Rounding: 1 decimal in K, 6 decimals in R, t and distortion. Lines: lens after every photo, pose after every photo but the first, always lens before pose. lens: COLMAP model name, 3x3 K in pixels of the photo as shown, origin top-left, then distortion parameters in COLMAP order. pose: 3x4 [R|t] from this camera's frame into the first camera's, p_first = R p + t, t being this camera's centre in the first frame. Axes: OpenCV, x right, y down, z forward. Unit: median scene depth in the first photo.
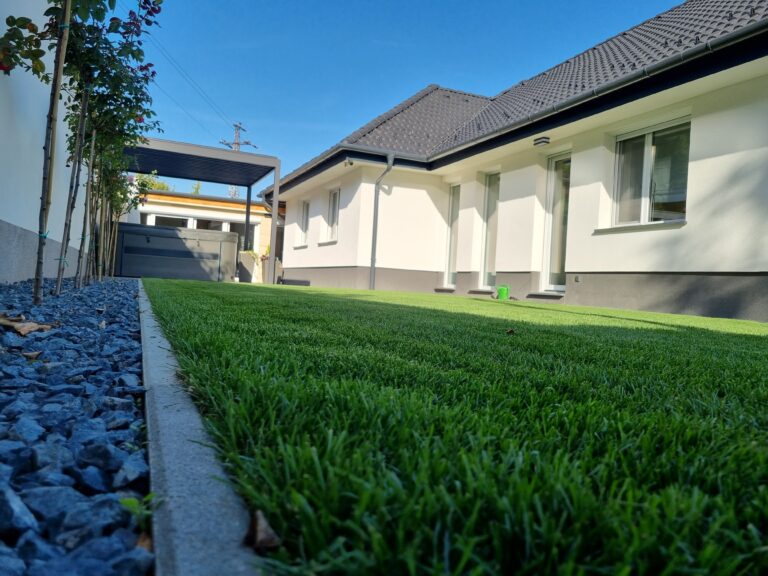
lens RADIAL K [[567.9, 0, 384.0], [0, 567.9, 288.0], [0, 0, 1]] dist [0.030545, -0.004366]
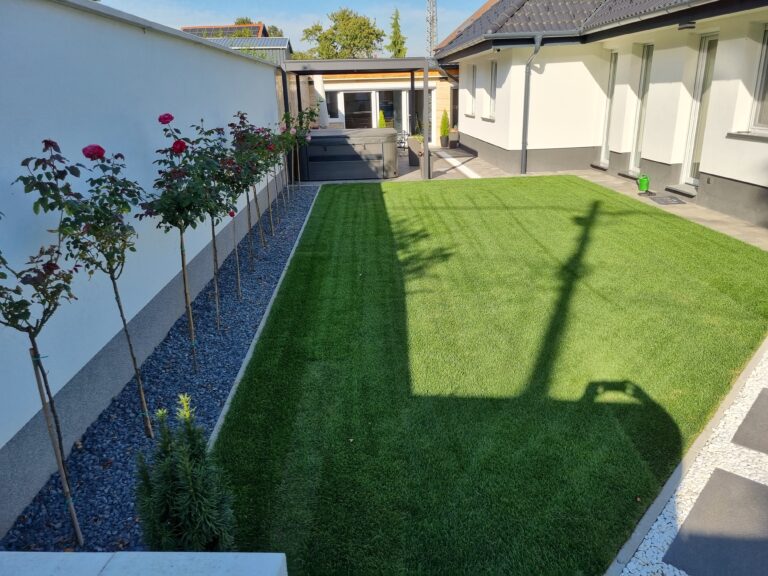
lens RADIAL K [[567.9, 0, 384.0], [0, 567.9, 288.0], [0, 0, 1]] dist [0.030545, -0.004366]
pose [[0.929232, 0.030549, -0.368232, 0.138006], [0.088249, 0.949387, 0.301458, -0.138461], [0.358804, -0.312621, 0.879504, -0.098180]]
